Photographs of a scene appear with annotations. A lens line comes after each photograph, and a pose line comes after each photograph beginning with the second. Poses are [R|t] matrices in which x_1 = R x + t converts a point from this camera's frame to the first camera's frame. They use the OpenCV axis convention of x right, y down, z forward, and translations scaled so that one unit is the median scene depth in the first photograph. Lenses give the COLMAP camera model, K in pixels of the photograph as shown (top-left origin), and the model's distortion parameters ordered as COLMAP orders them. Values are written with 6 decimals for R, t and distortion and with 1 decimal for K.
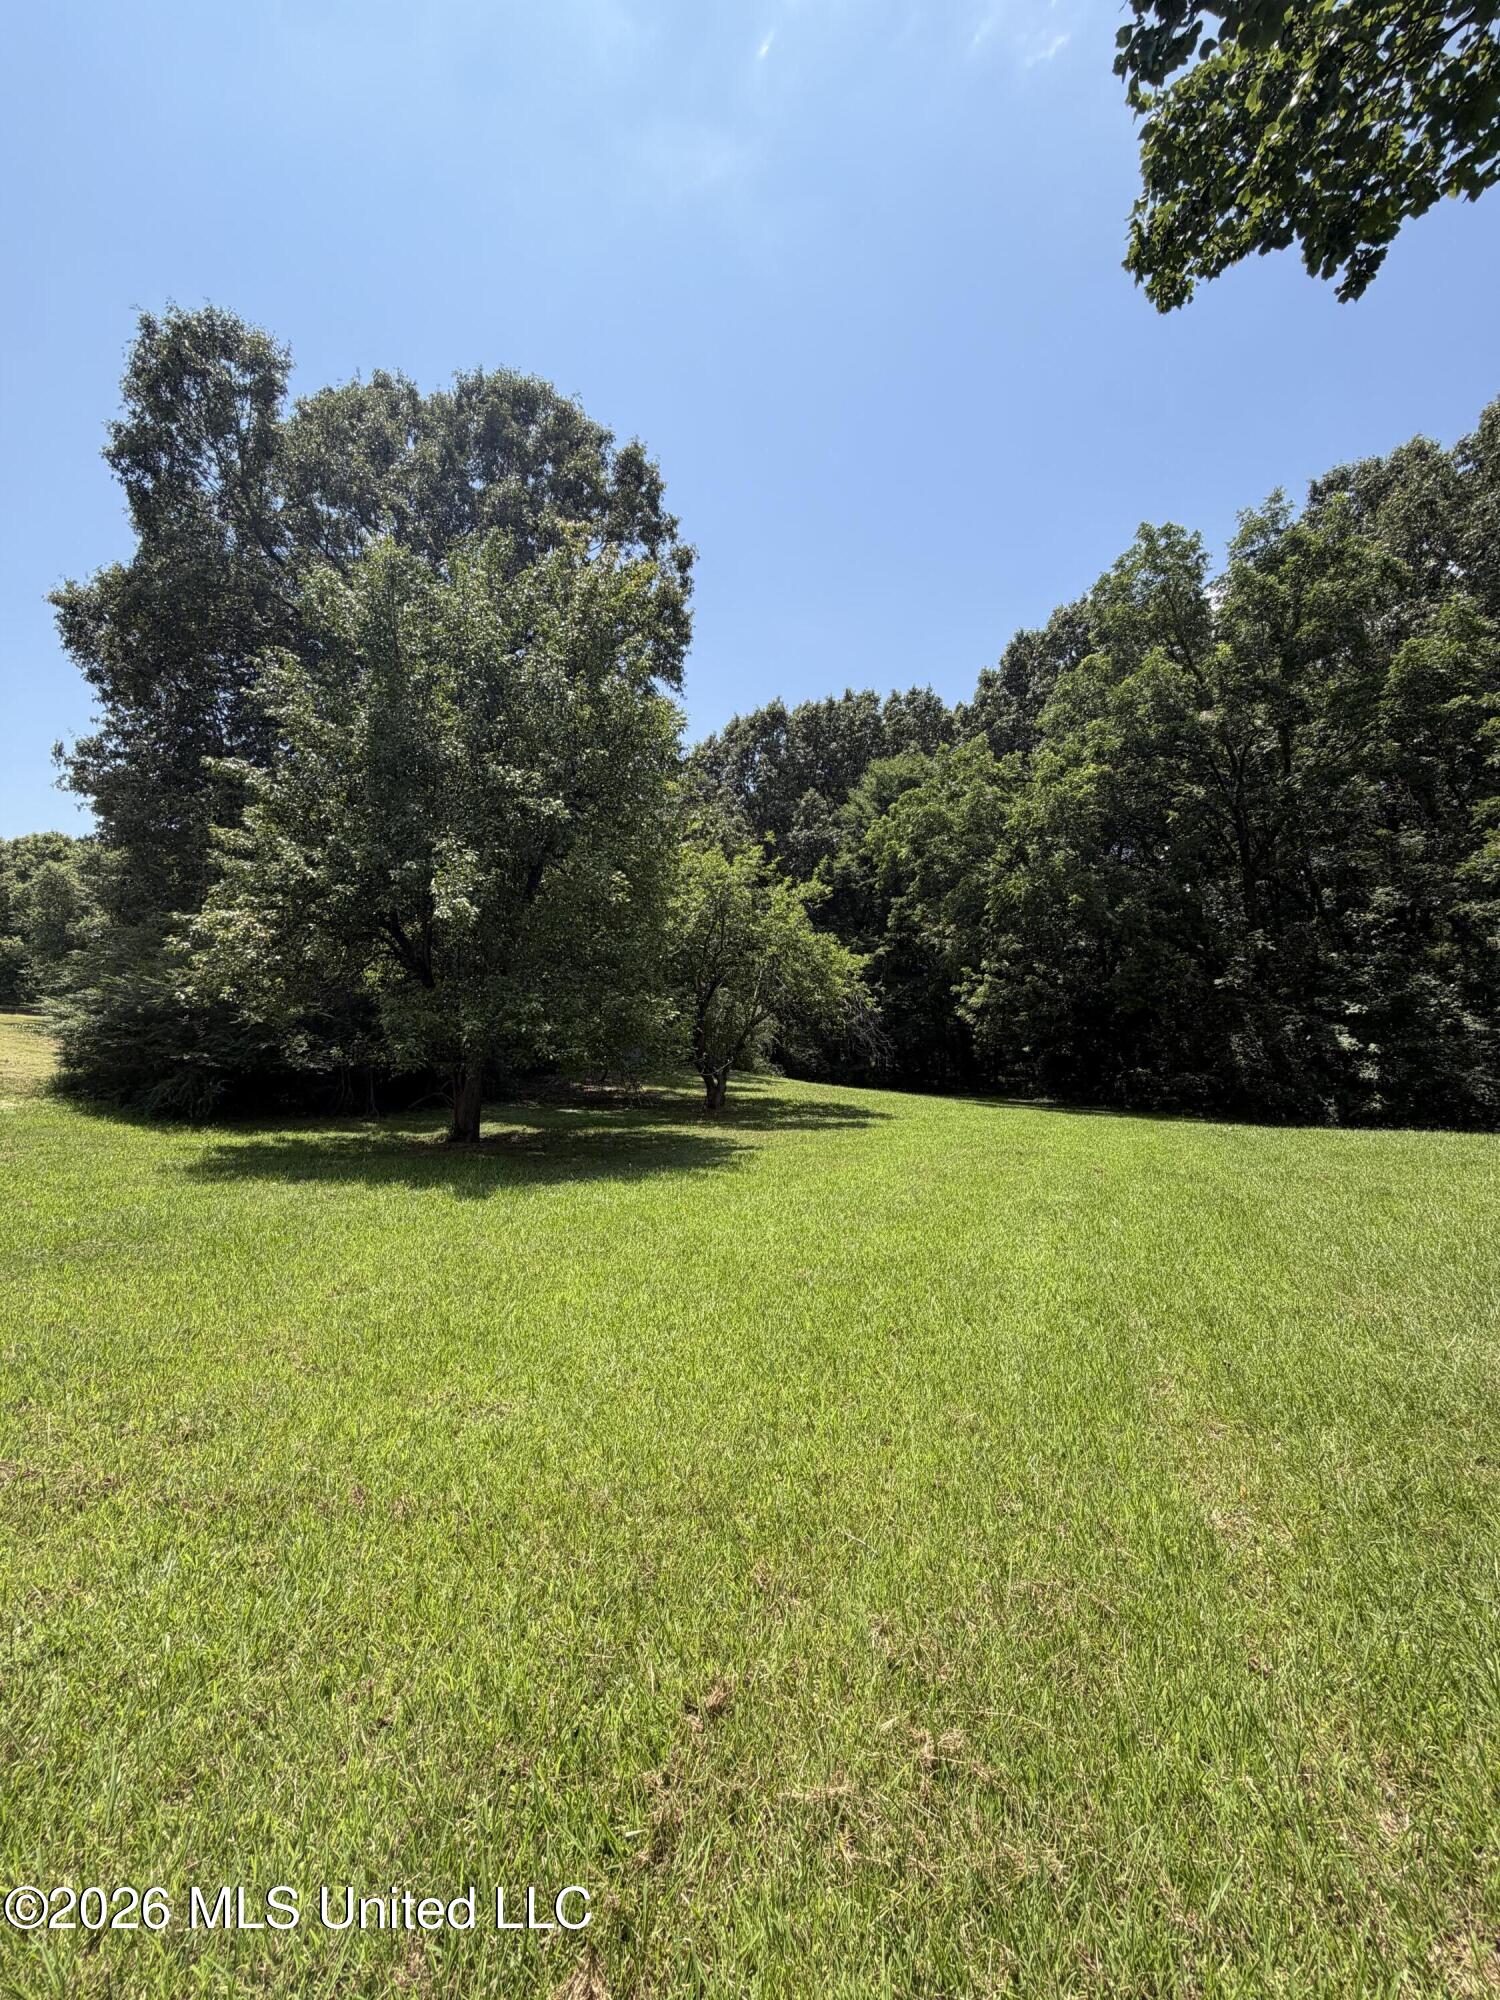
lens RADIAL K [[798.3, 0, 748.2], [0, 798.3, 992.4], [0, 0, 1]] dist [-0.002062, 0.000263]
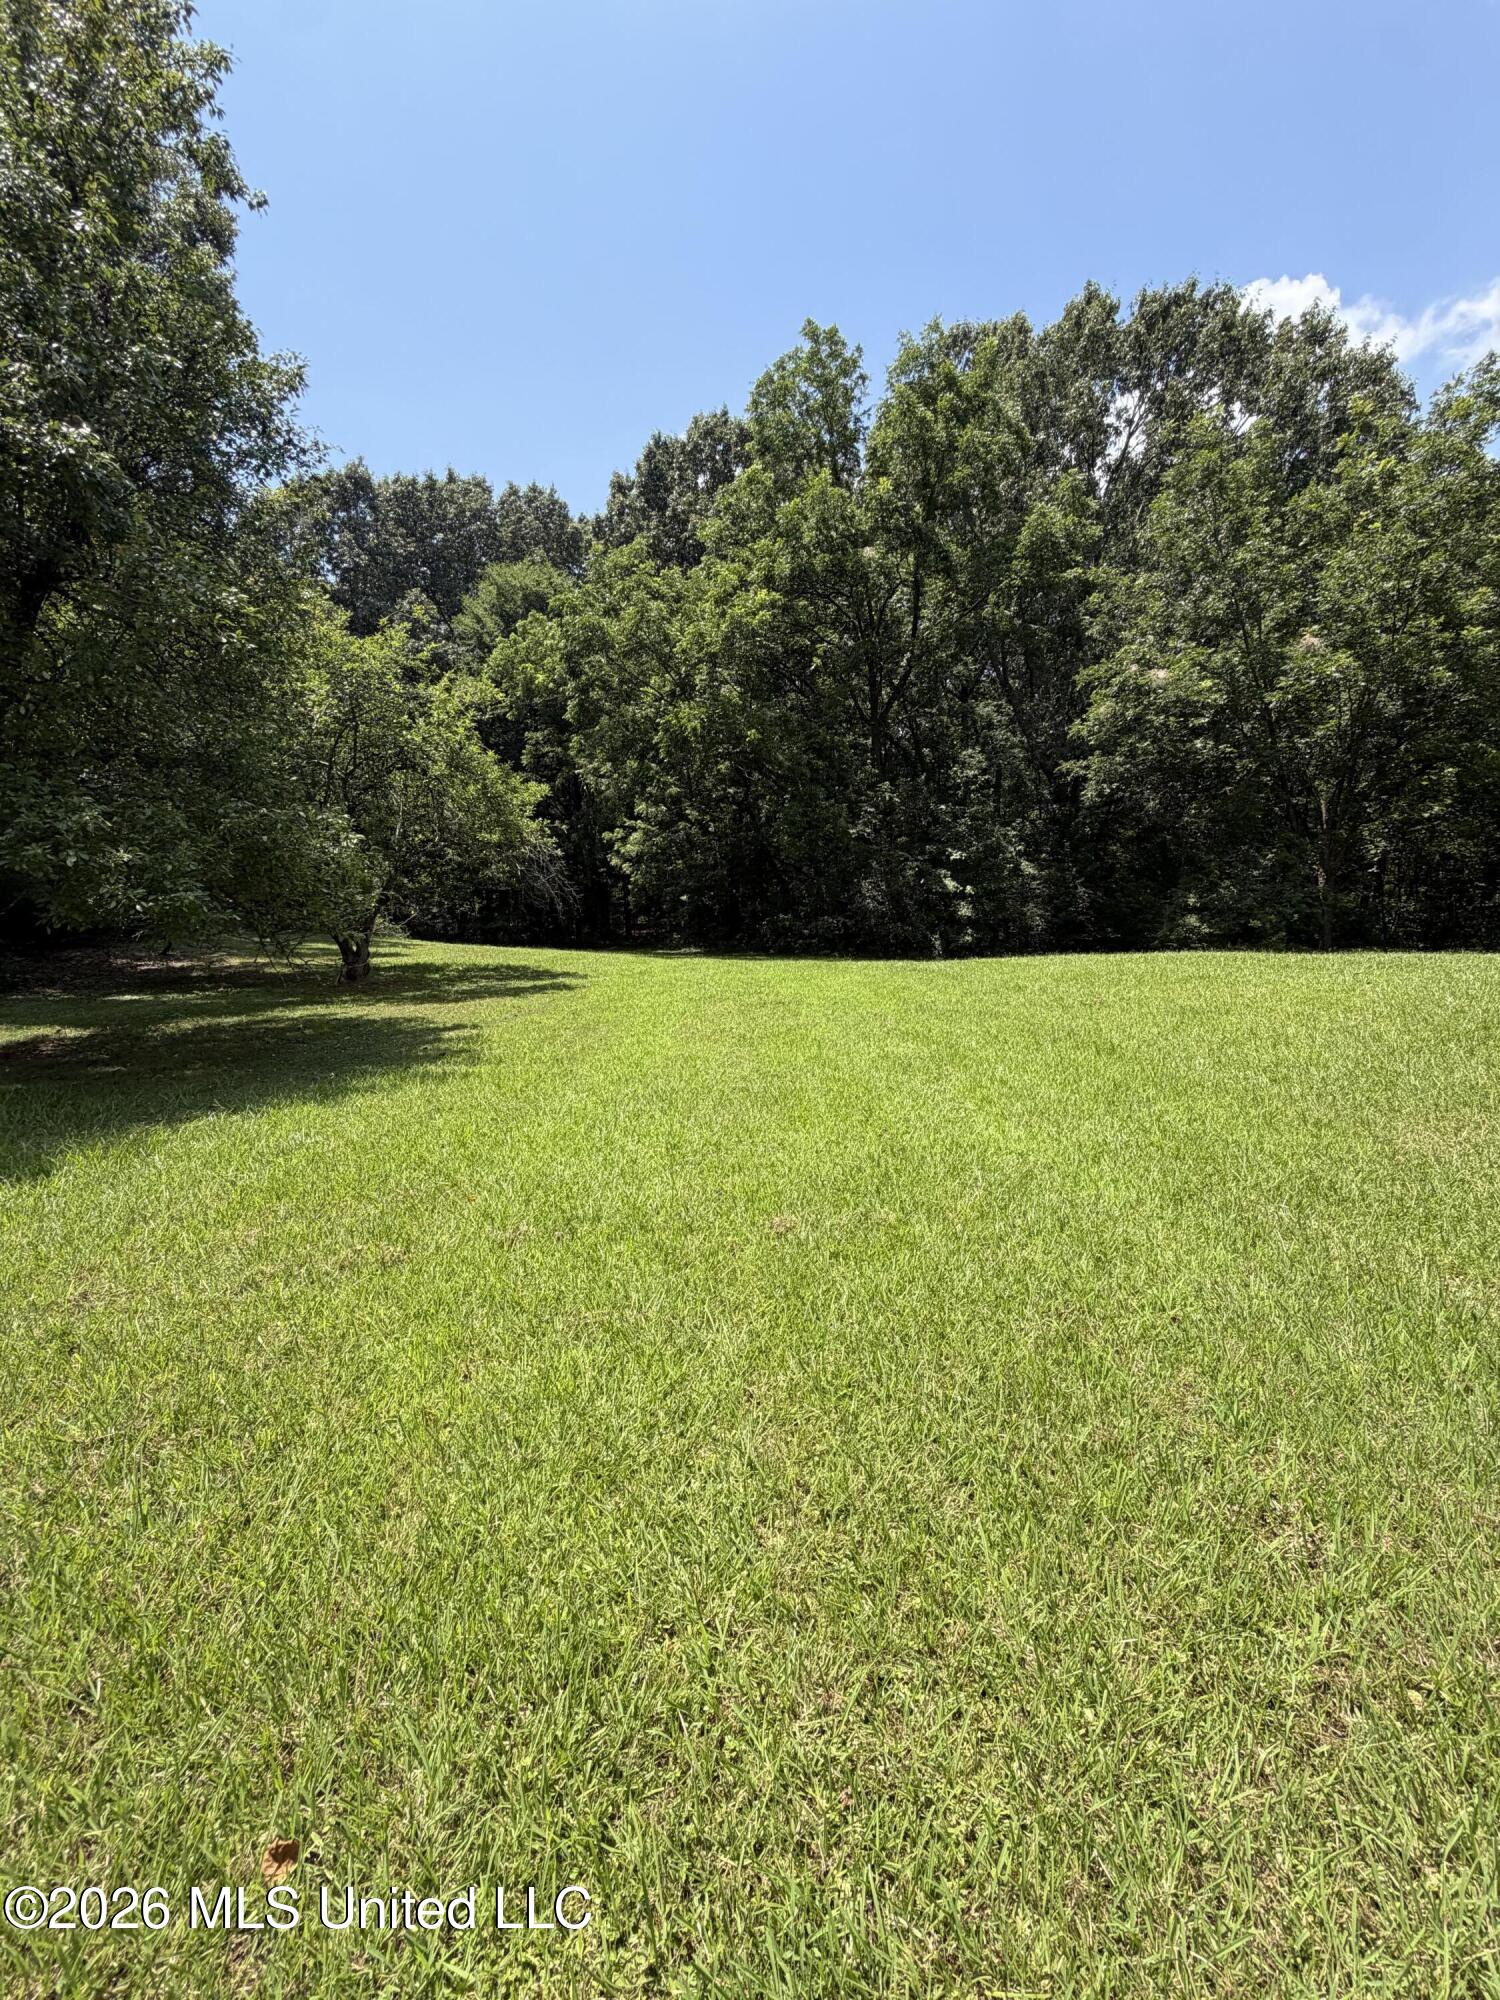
lens RADIAL K [[798.3, 0, 748.2], [0, 798.3, 992.4], [0, 0, 1]] dist [-0.002062, 0.000263]
pose [[0.884804, -0.077981, 0.459393, -0.045861], [-0.004450, 0.984438, 0.175677, 0.013671], [-0.465943, -0.157484, 0.870687, 0.103465]]
